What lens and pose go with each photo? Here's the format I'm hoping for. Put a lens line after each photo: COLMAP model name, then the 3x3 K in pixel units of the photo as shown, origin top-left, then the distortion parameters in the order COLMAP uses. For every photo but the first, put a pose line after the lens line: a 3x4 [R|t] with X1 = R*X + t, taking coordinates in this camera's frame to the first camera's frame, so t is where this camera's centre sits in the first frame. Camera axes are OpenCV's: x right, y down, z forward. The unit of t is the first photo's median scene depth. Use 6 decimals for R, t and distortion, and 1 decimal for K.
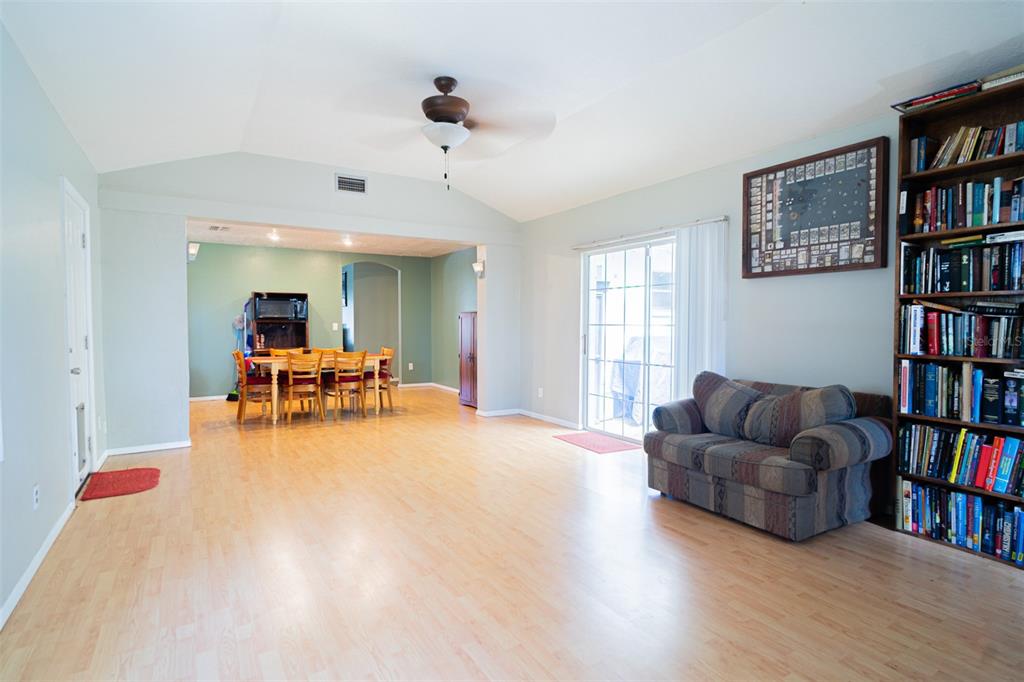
lens RADIAL K [[531.2, 0, 507.9], [0, 531.2, 337.7], [0, 0, 1]] dist [0.000364, 0.003274]
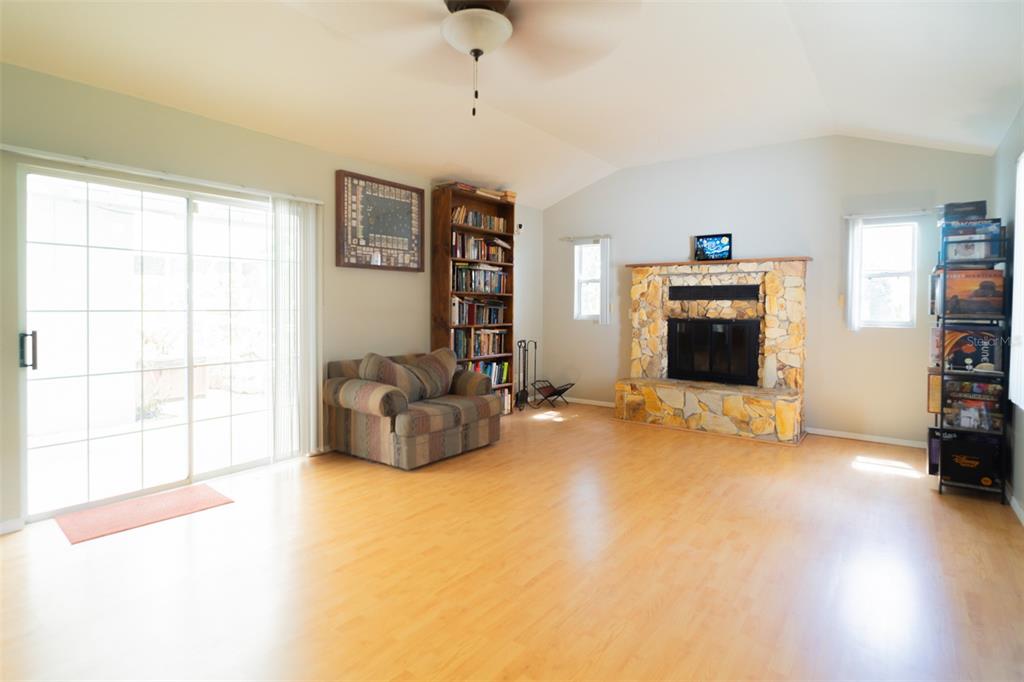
lens RADIAL K [[531.2, 0, 514.4], [0, 531.2, 311.8], [0, 0, 1]] dist [0.000364, 0.003274]
pose [[-0.381958, -0.012545, 0.924094, -0.744417], [0.020656, 0.999542, 0.022107, -0.038867], [-0.923949, 0.027532, -0.381525, 1.179633]]
